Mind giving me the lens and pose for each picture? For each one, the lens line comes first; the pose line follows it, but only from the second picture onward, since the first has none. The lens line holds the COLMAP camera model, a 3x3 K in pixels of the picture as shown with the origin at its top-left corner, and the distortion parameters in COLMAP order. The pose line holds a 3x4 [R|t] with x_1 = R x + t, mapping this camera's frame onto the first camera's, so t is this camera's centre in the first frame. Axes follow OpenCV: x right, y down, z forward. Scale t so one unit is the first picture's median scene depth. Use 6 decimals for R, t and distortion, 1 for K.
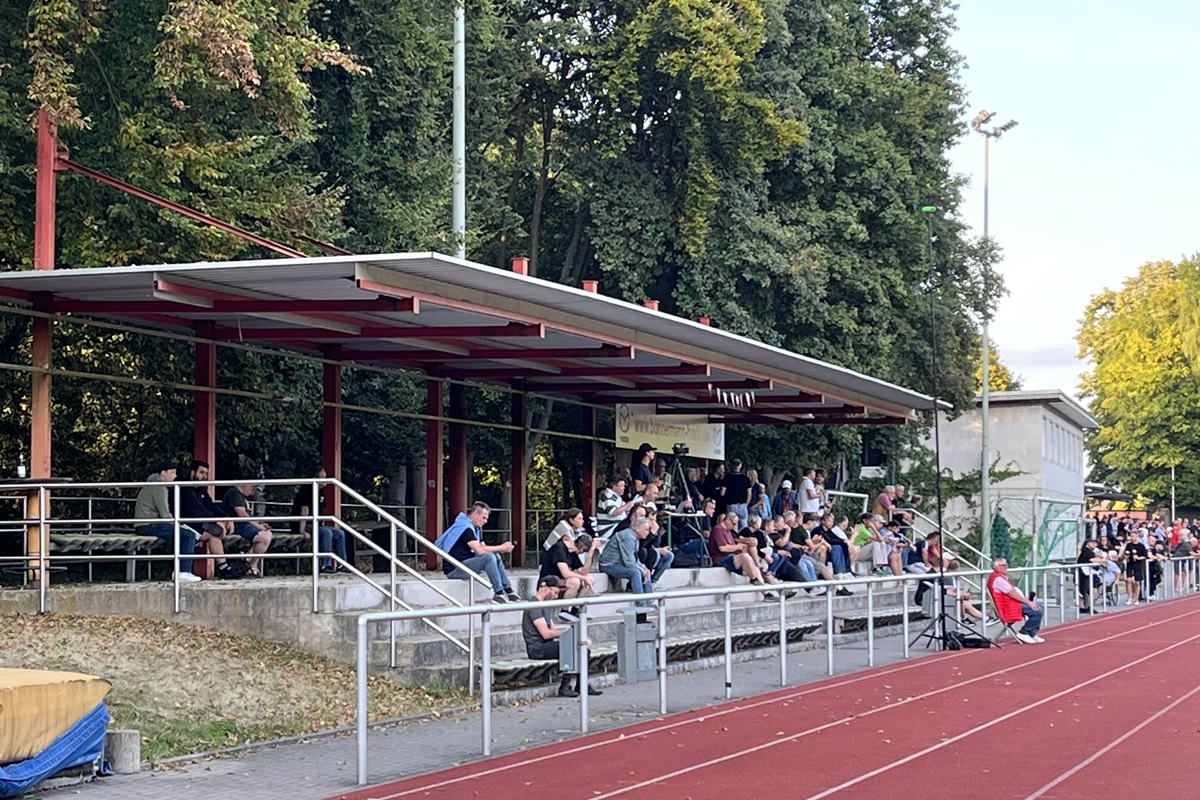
lens RADIAL K [[2739.3, 0, 600.0], [0, 2739.3, 400.0], [0, 0, 1]] dist [0.212602, -0.135606]
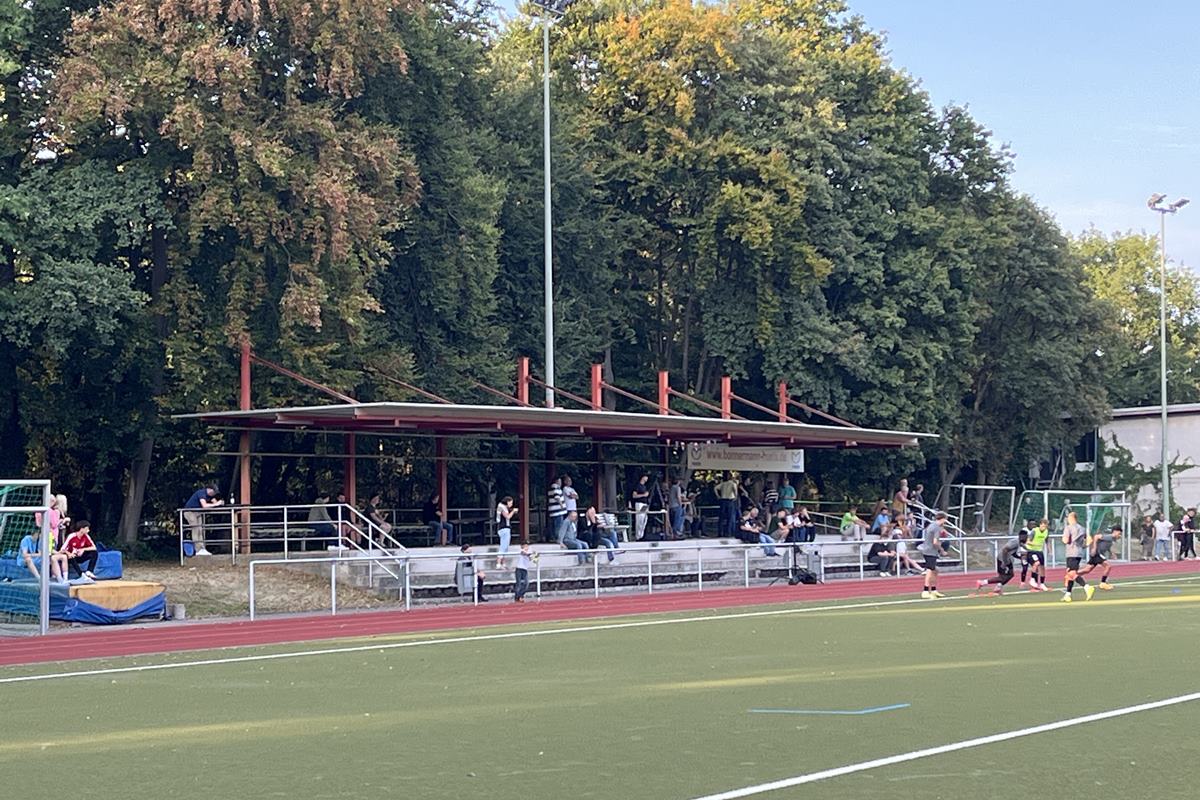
lens RADIAL K [[2550.8, 0, 600.0], [0, 2550.8, 400.0], [0, 0, 1]] dist [0.174362, -0.008697]
pose [[0.973007, -0.022663, -0.229659, 0.260670], [0.024000, 0.999707, 0.003027, -0.025726], [0.229523, -0.008457, 0.973267, -0.437951]]
